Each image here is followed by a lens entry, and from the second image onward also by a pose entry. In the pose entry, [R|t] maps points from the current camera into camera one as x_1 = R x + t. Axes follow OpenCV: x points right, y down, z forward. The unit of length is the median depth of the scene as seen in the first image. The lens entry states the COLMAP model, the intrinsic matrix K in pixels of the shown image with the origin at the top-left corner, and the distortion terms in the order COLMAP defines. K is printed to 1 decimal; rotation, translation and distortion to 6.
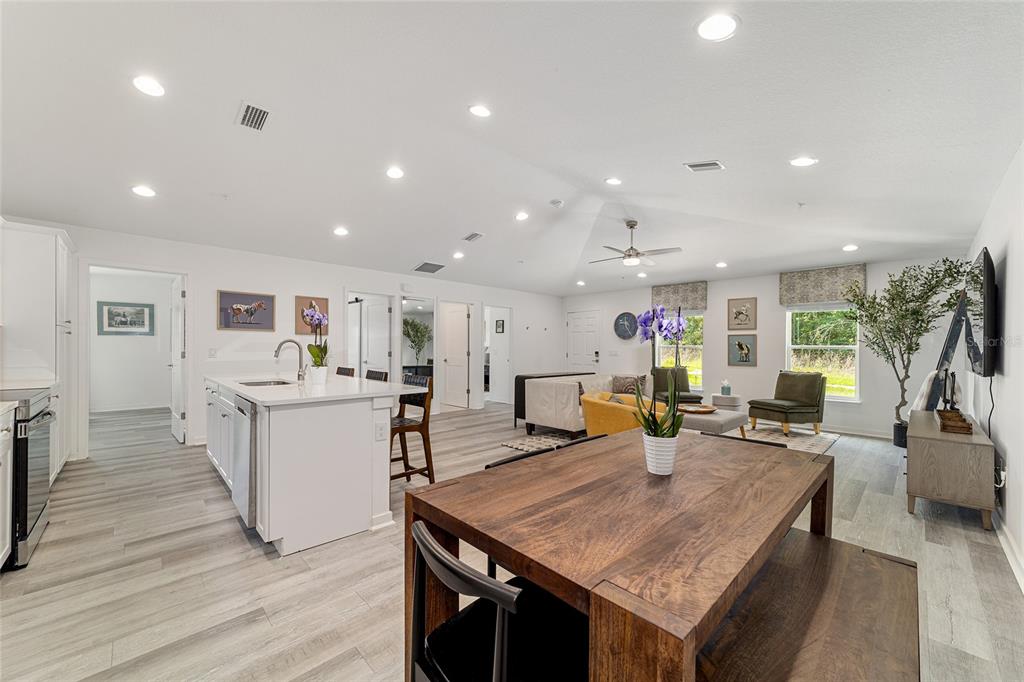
lens RADIAL K [[391.7, 0, 505.2], [0, 391.7, 349.1], [0, 0, 1]] dist [-0.011552, 0.004520]
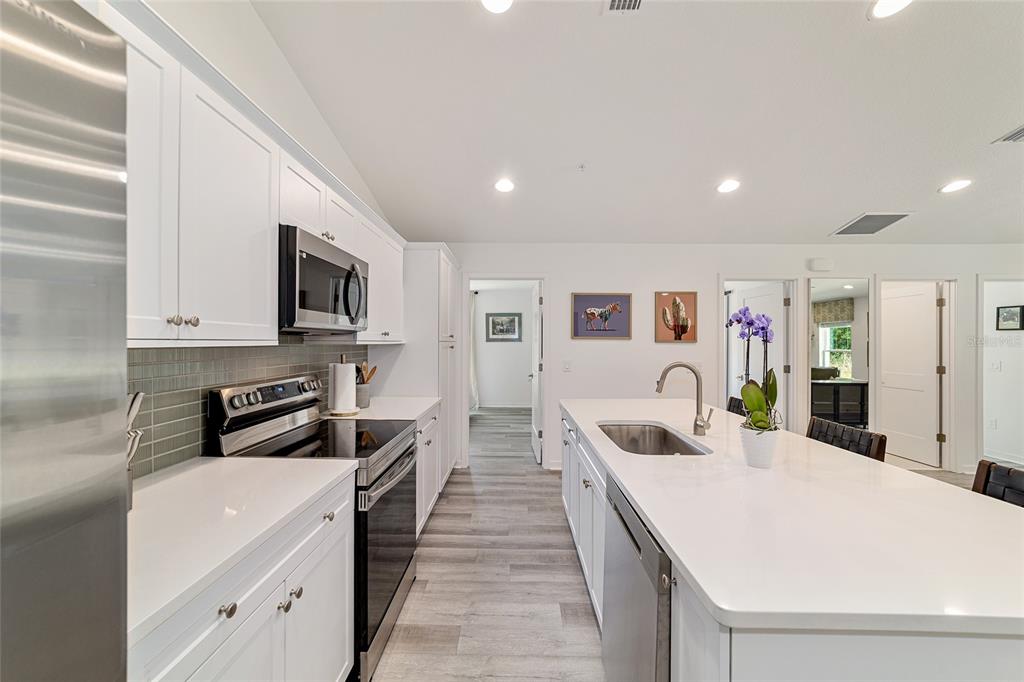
lens RADIAL K [[391.7, 0, 508.8], [0, 391.7, 342.5], [0, 0, 1]] dist [-0.011552, 0.004520]
pose [[0.710710, -0.003831, -0.703475, -0.215310], [-0.002688, 0.999963, -0.008161, -0.032610], [0.703480, 0.007691, 0.710673, 0.270896]]
